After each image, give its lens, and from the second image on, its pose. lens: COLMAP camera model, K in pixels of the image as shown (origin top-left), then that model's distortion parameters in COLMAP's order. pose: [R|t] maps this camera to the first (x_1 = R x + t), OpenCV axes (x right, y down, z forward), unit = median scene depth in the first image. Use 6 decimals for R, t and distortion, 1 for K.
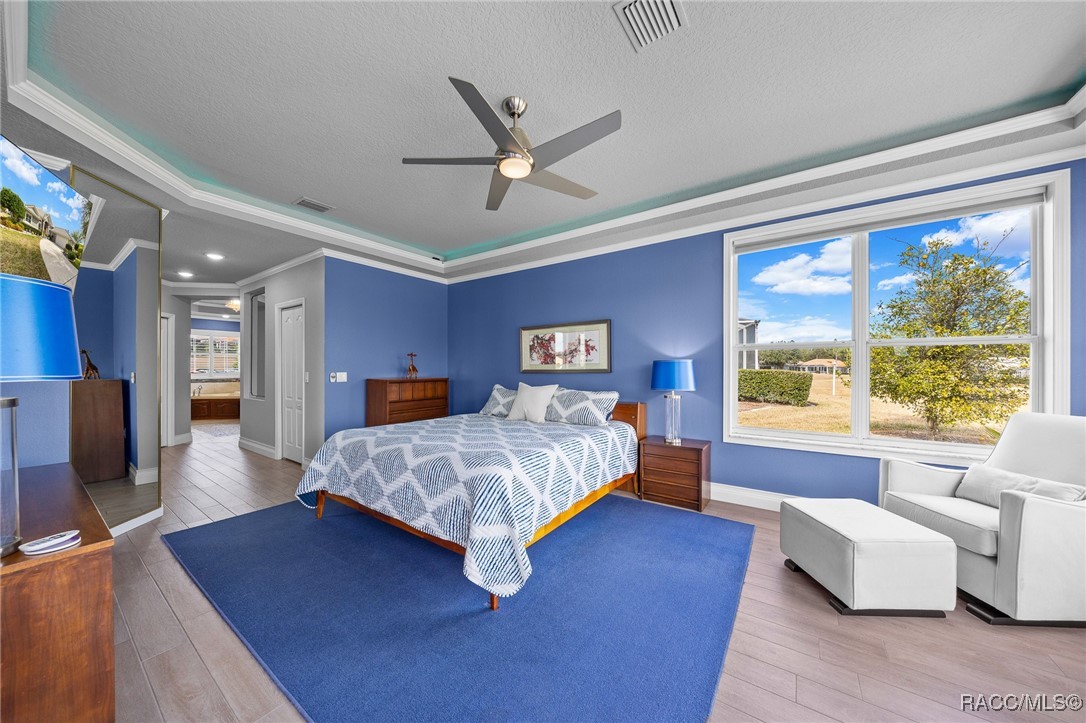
lens RADIAL K [[370.8, 0, 540.1], [0, 370.8, 371.3], [0, 0, 1]] dist [-0.001692, -0.000607]
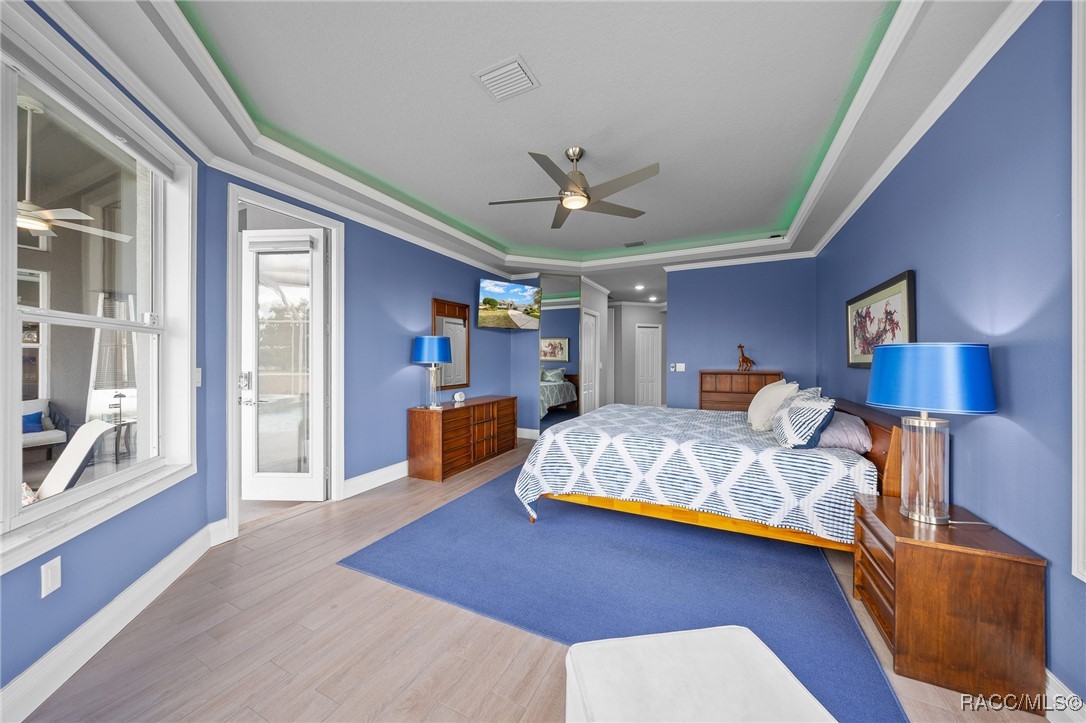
lens RADIAL K [[370.8, 0, 536.4], [0, 370.8, 360.3], [0, 0, 1]] dist [-0.001692, -0.000607]
pose [[0.151318, 0.002798, -0.988481, 0.609709], [-0.013088, 0.999914, 0.000827, -0.001744], [0.988398, 0.012812, 0.151342, 0.362314]]
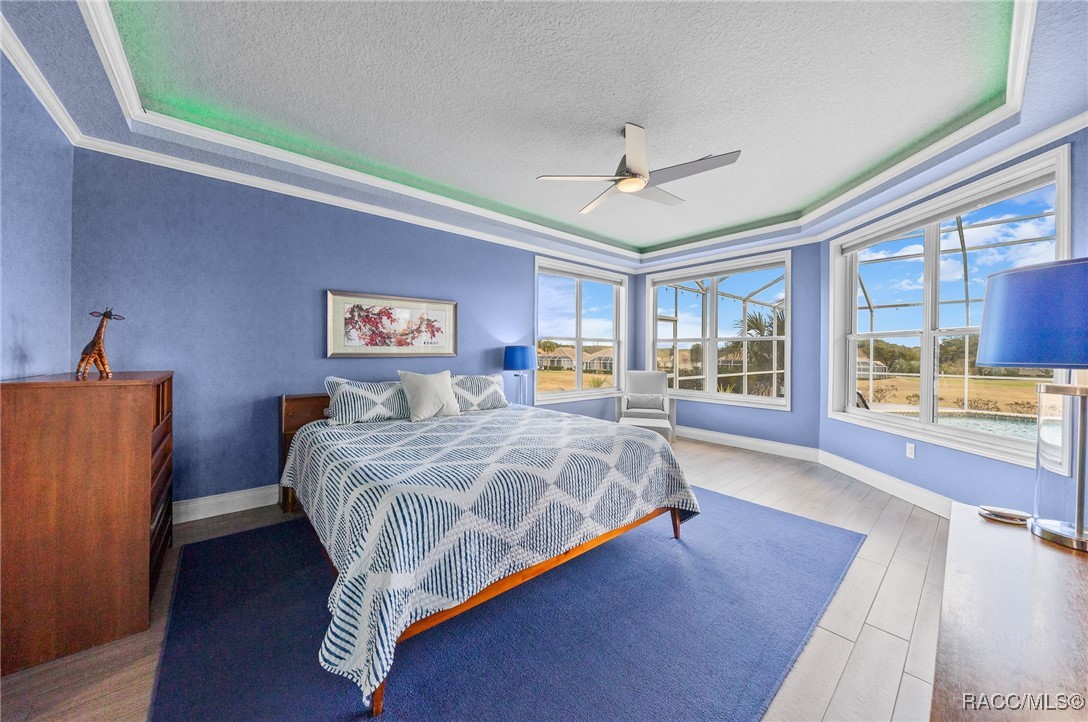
lens RADIAL K [[371.5, 0, 547.0], [0, 371.5, 352.8], [0, 0, 1]] dist [-0.001692, -0.000607]
pose [[0.234563, 0.004347, 0.972091, -0.679819], [0.004332, 0.999975, -0.005517, 0.000666], [-0.972091, 0.005506, 0.234539, 0.518197]]
